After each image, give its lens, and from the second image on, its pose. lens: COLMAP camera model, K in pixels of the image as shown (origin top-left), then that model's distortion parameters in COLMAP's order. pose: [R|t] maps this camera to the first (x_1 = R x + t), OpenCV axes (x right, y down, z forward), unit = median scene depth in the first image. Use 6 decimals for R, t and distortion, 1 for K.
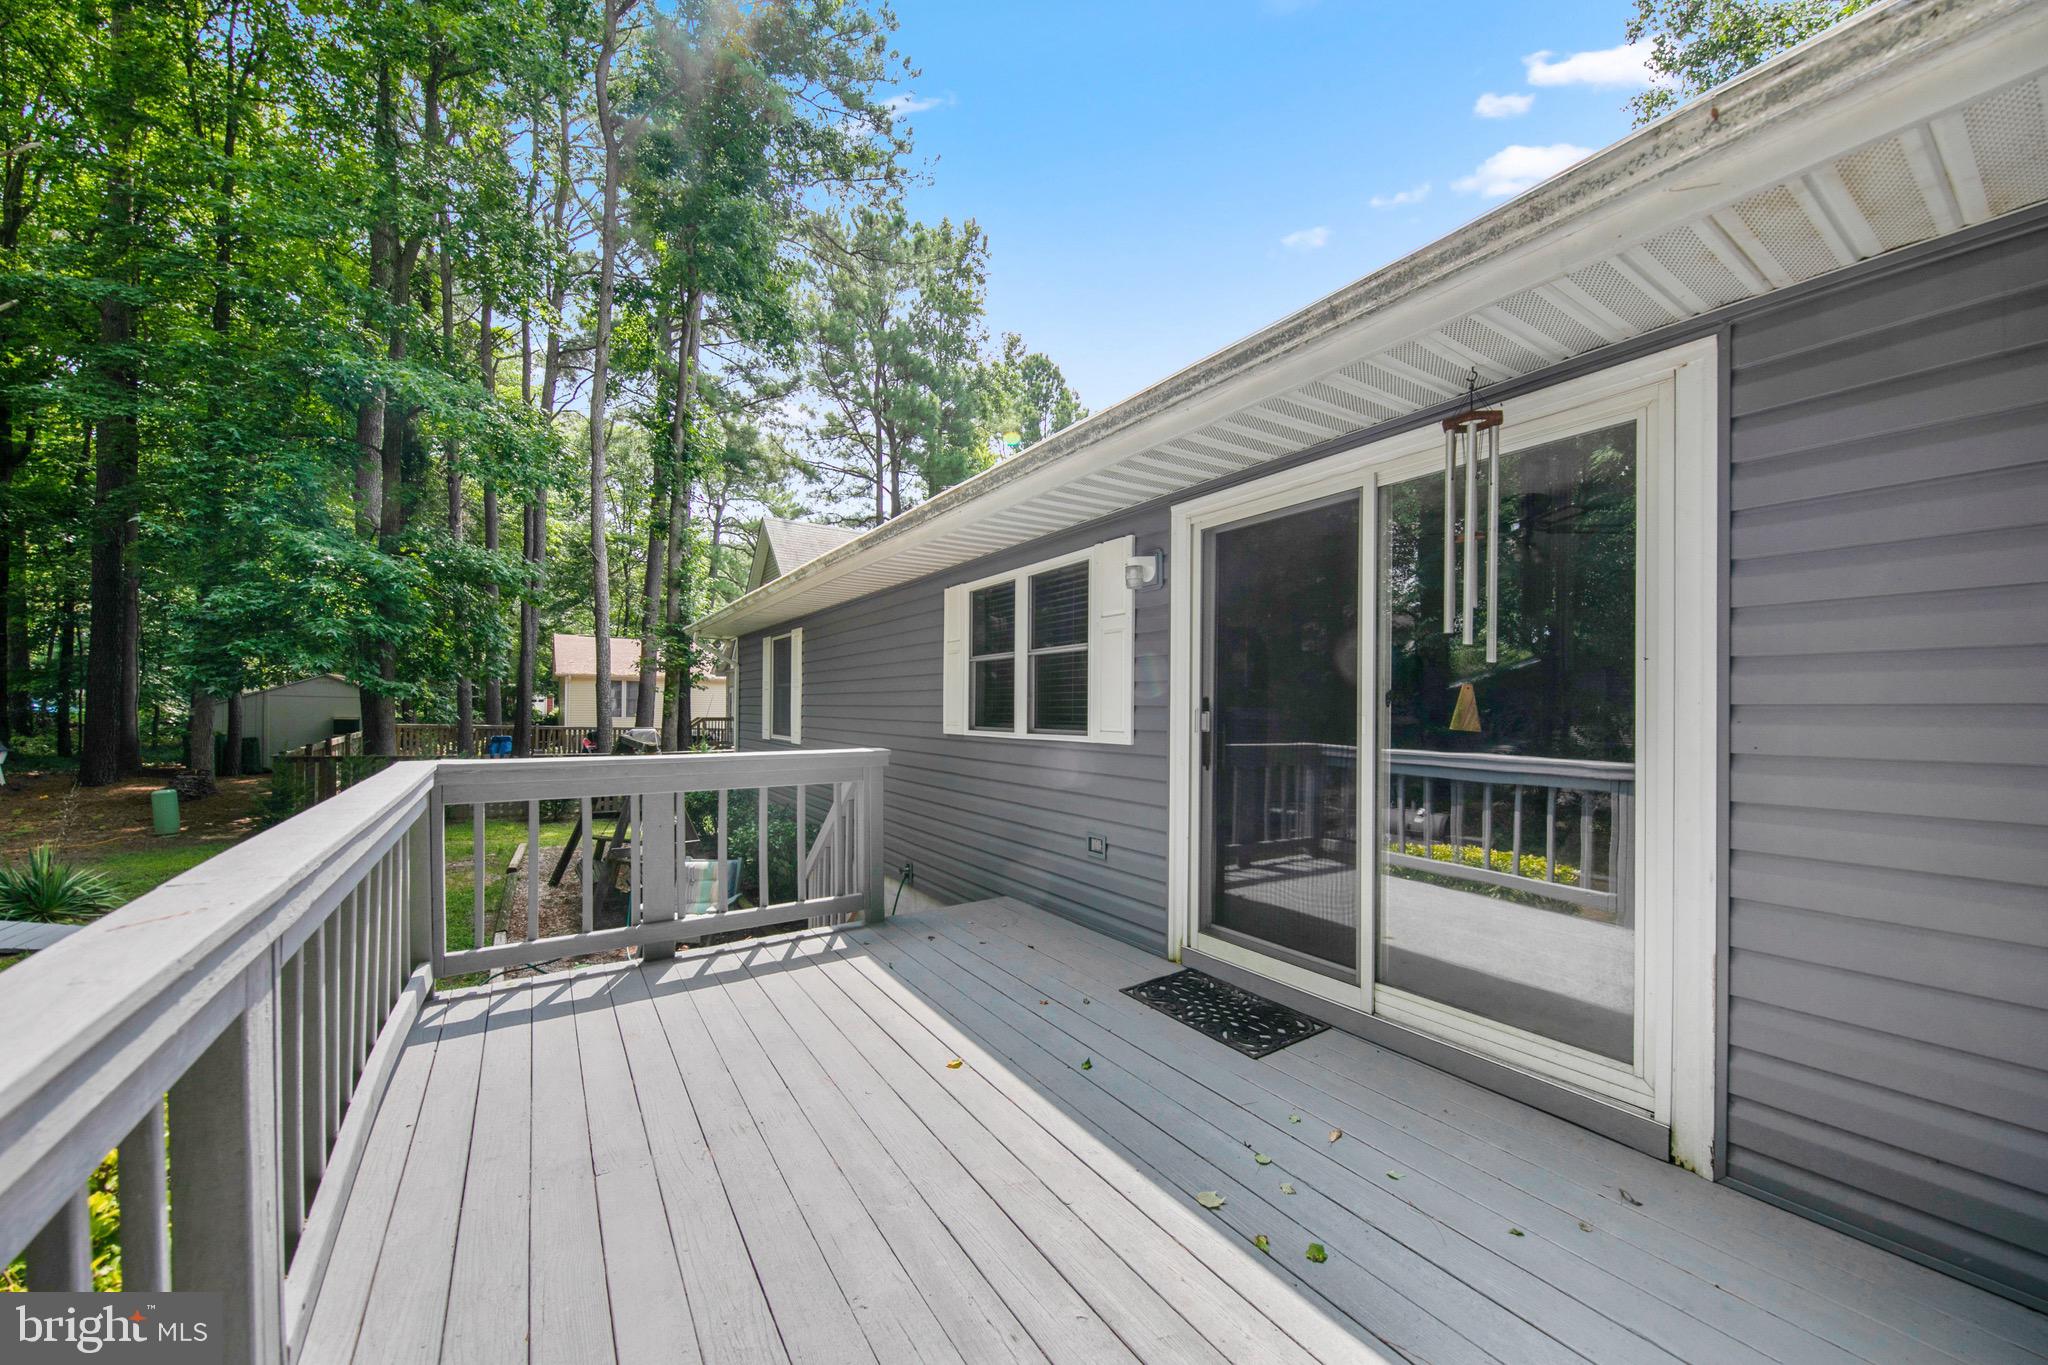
lens RADIAL K [[734.5, 0, 996.7], [0, 734.5, 715.5], [0, 0, 1]] dist [0.000508, 0.000011]
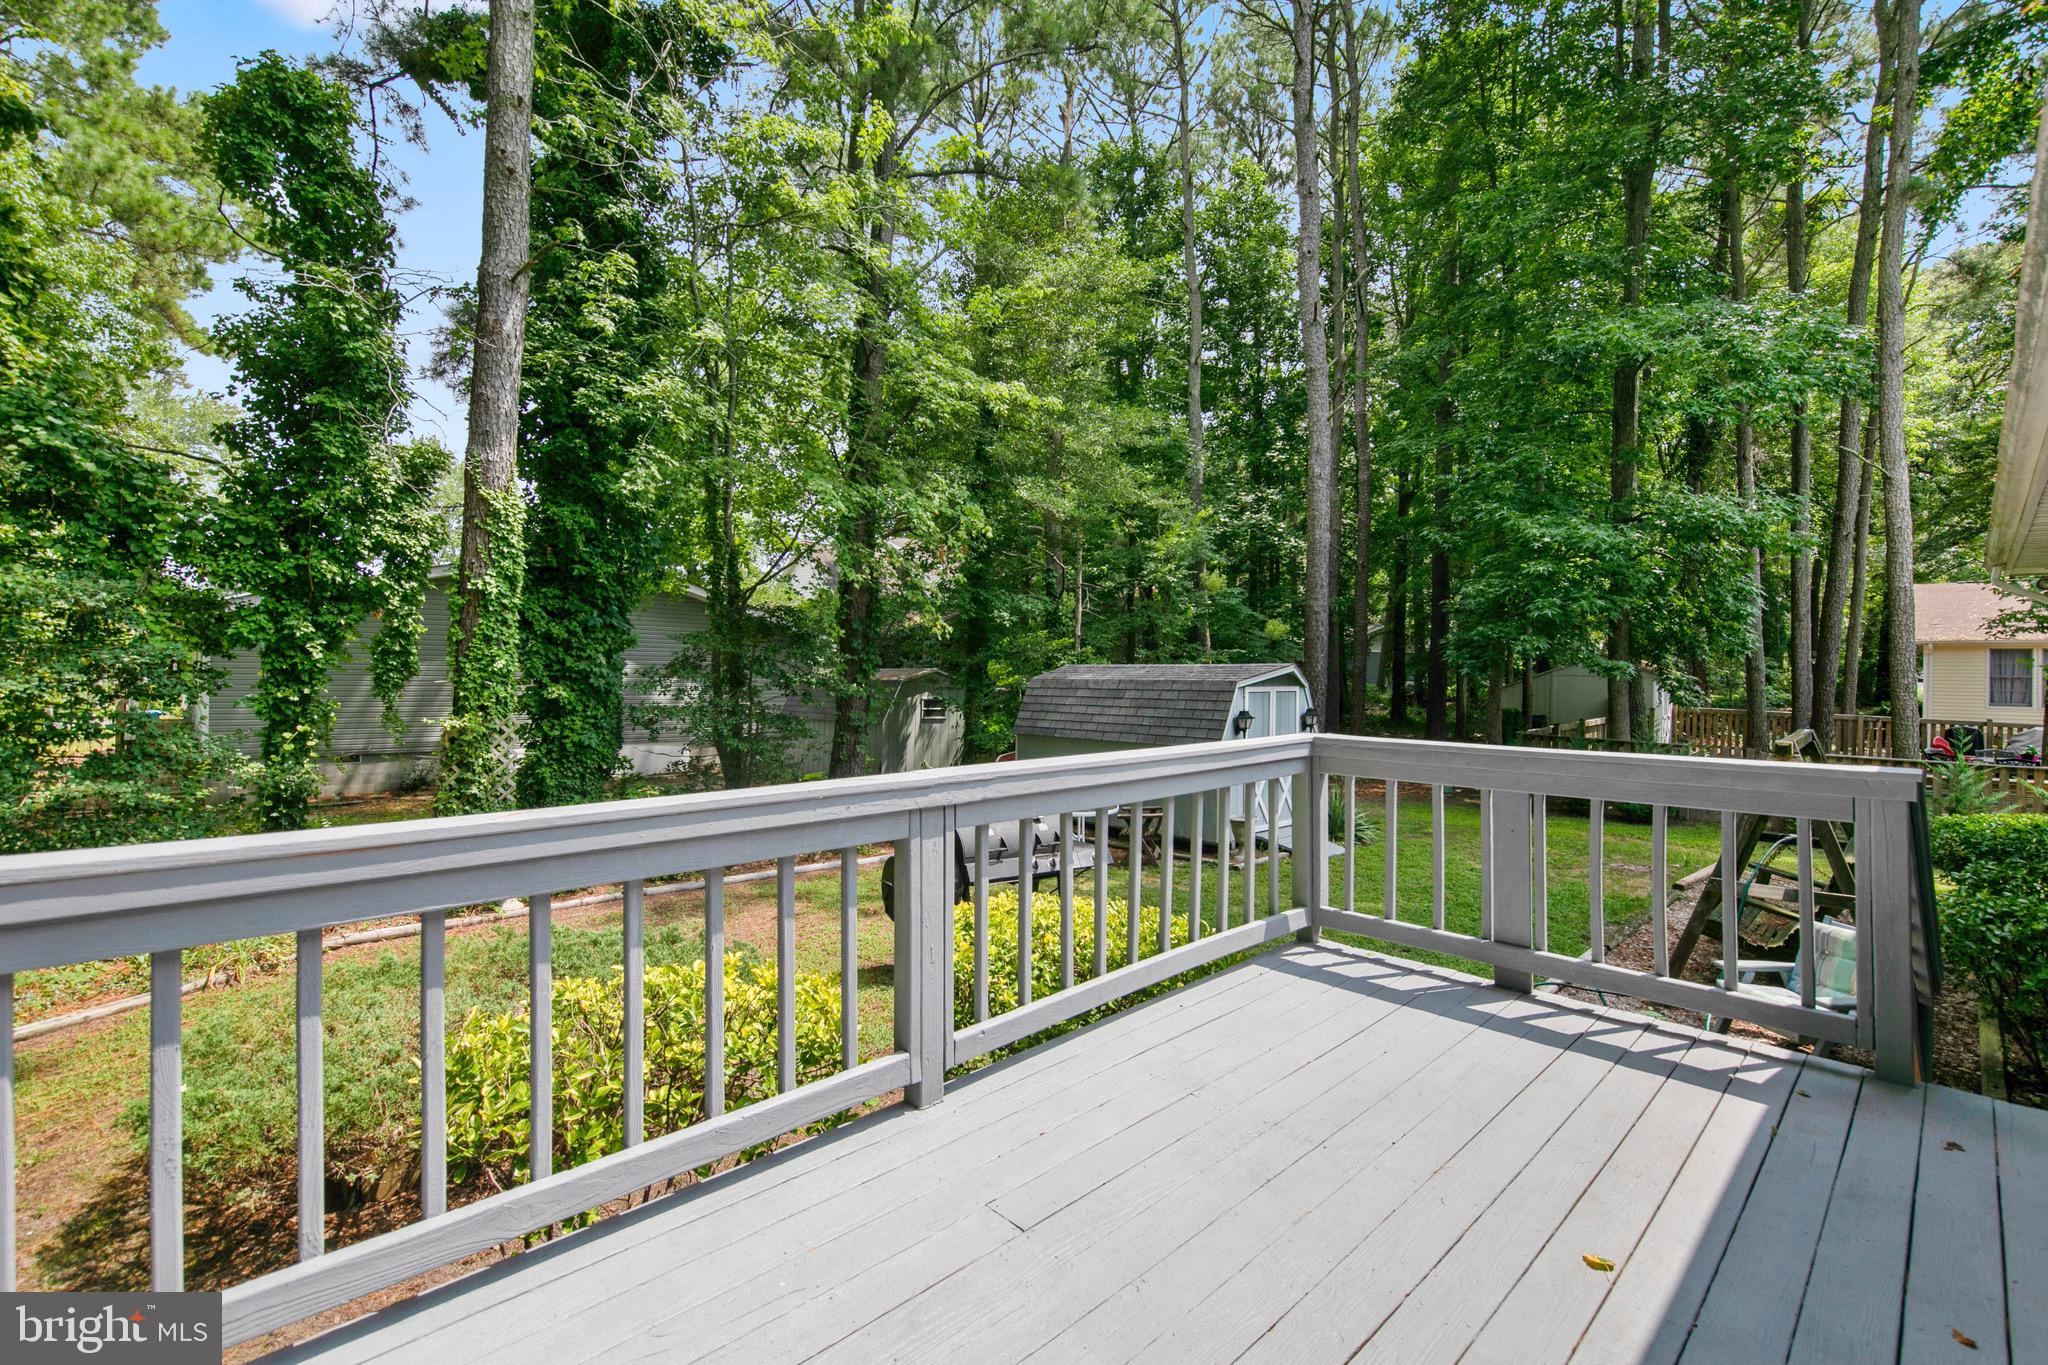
lens RADIAL K [[869.1, 0, 1034.5], [0, 869.1, 671.5], [0, 0, 1]] dist [0.017863, -0.007296]
pose [[0.191750, -0.009044, -0.981402, 0.413378], [-0.021048, 0.999690, -0.013325, -0.005662], [0.981218, 0.023212, 0.191500, 0.264594]]
